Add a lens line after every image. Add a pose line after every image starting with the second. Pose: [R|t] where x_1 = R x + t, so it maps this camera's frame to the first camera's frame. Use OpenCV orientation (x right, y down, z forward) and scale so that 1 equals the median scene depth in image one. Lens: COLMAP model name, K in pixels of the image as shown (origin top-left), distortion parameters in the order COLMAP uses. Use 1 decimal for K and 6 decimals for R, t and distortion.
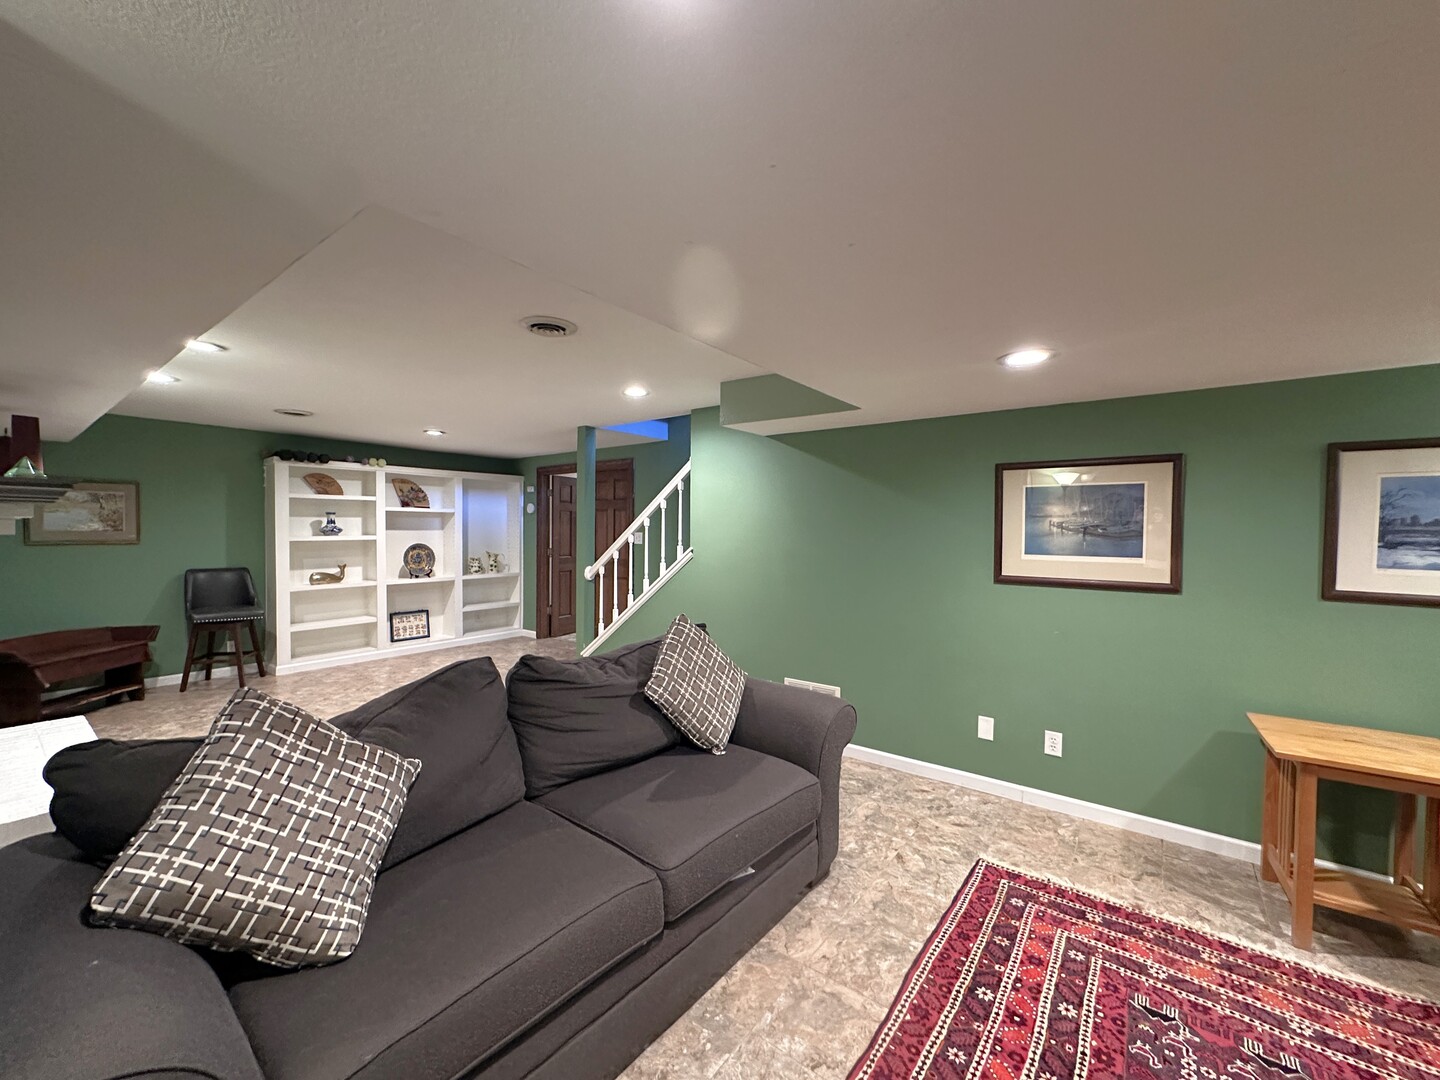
lens RADIAL K [[578.8, 0, 718.0], [0, 578.8, 541.1], [0, 0, 1]] dist [0.000019, -0.000010]
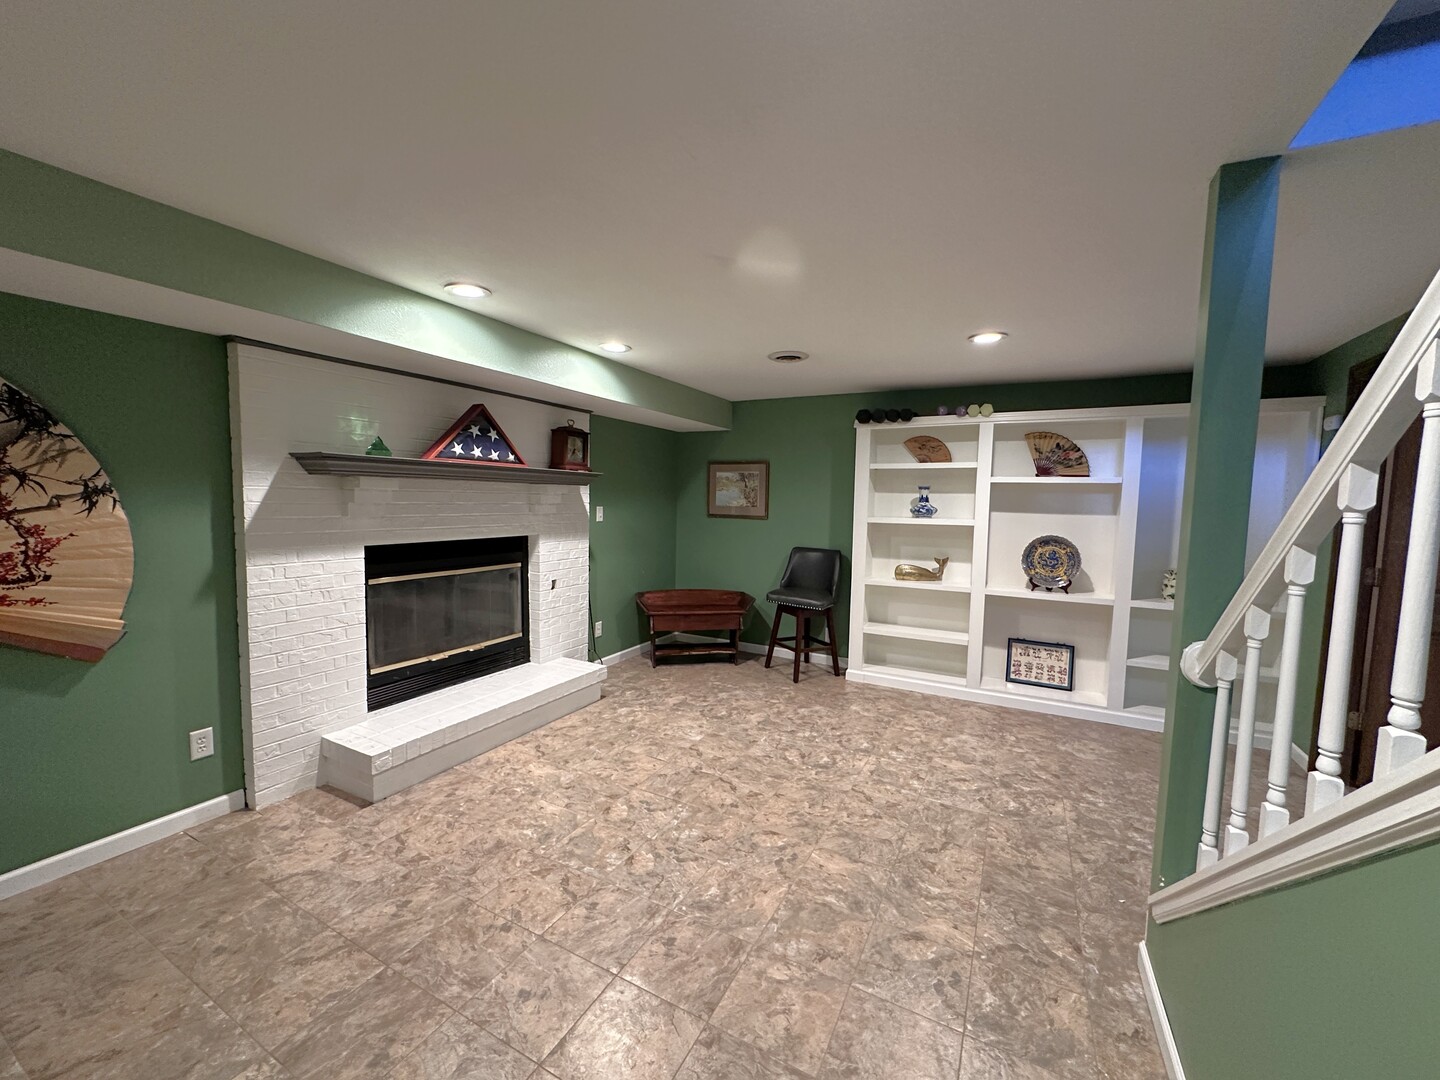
lens RADIAL K [[578.8, 0, 714.3], [0, 578.8, 544.8], [0, 0, 1]] dist [0.000019, -0.000010]
pose [[0.151558, 0.080865, -0.985135, 0.032568], [-0.037302, 0.996406, 0.076052, -0.021668], [0.987744, 0.025222, 0.154030, 0.616982]]
